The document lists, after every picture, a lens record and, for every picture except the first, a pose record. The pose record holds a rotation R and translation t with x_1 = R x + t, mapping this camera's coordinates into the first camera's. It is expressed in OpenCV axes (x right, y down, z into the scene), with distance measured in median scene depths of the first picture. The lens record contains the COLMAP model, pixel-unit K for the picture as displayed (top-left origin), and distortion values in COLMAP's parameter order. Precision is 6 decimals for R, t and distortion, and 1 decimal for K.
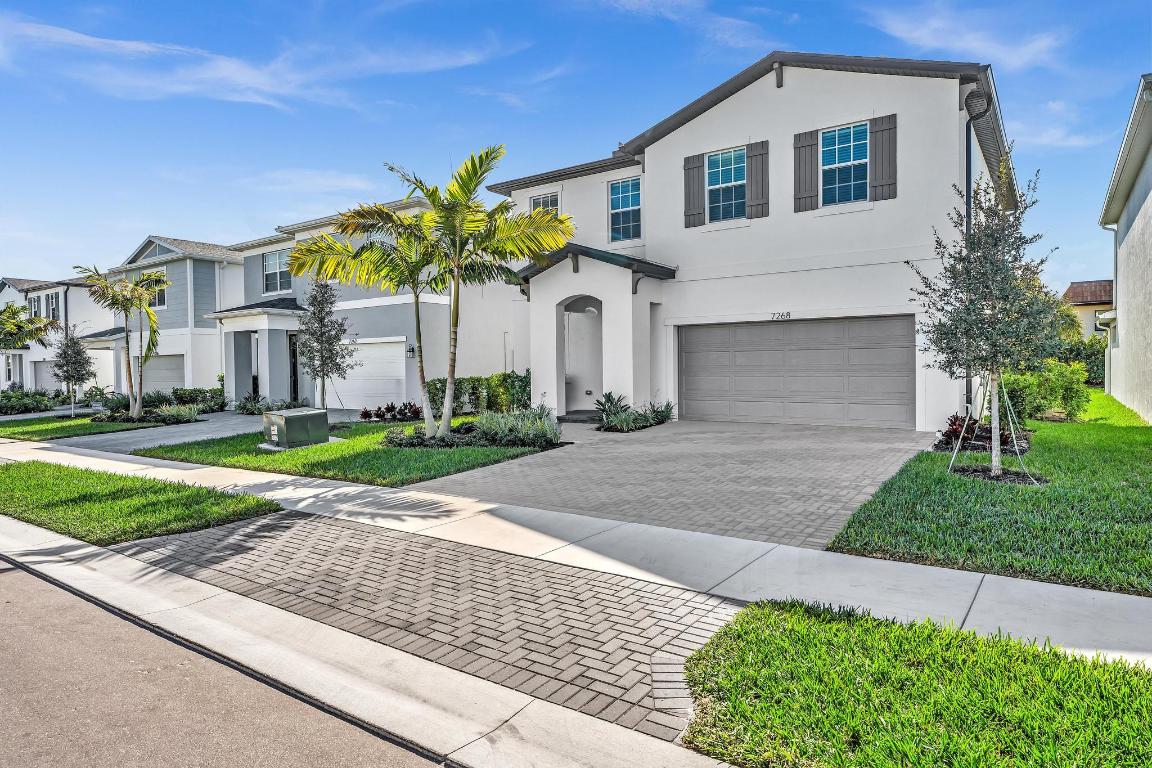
lens RADIAL K [[690.3, 0, 571.8], [0, 690.3, 376.6], [0, 0, 1]] dist [0.025722, 0.001195]
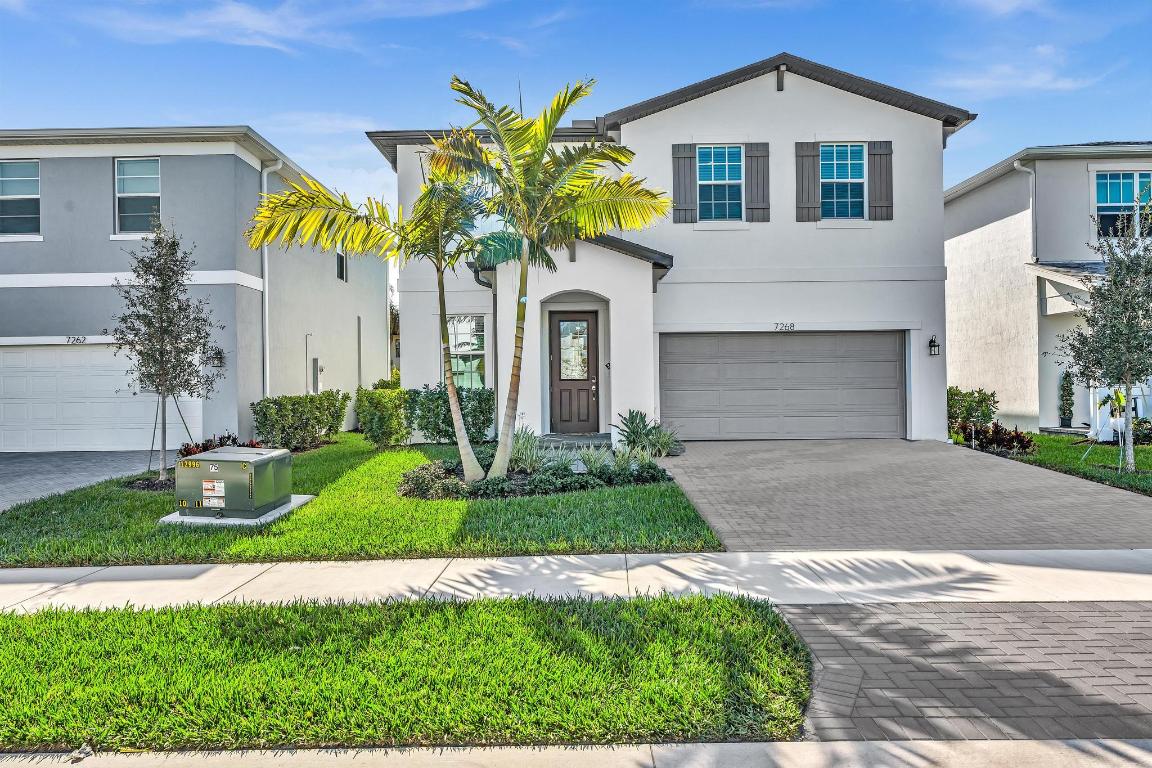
lens RADIAL K [[721.1, 0, 576.1], [0, 721.1, 387.6], [0, 0, 1]] dist [0.006678, 0.000011]
pose [[0.822669, -0.002087, 0.568516, -0.500368], [0.009536, 0.999903, -0.010128, 0.004046], [-0.568440, 0.013753, 0.822610, 0.337304]]
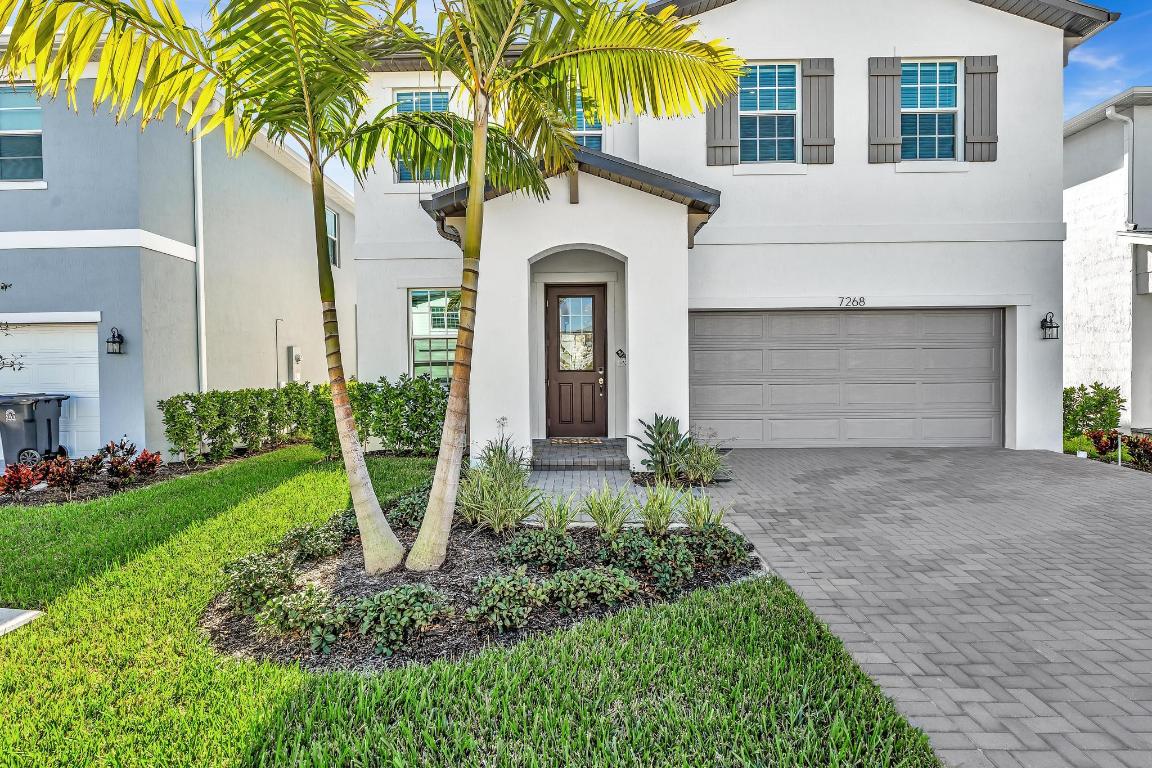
lens RADIAL K [[550.5, 0, 579.2], [0, 550.5, 386.3], [0, 0, 1]] dist [0.002463, 0.000173]
pose [[0.822630, -0.012520, 0.568440, -0.265985], [0.008503, 0.999917, 0.009717, -0.006367], [-0.568514, -0.003160, 0.822668, 0.675813]]
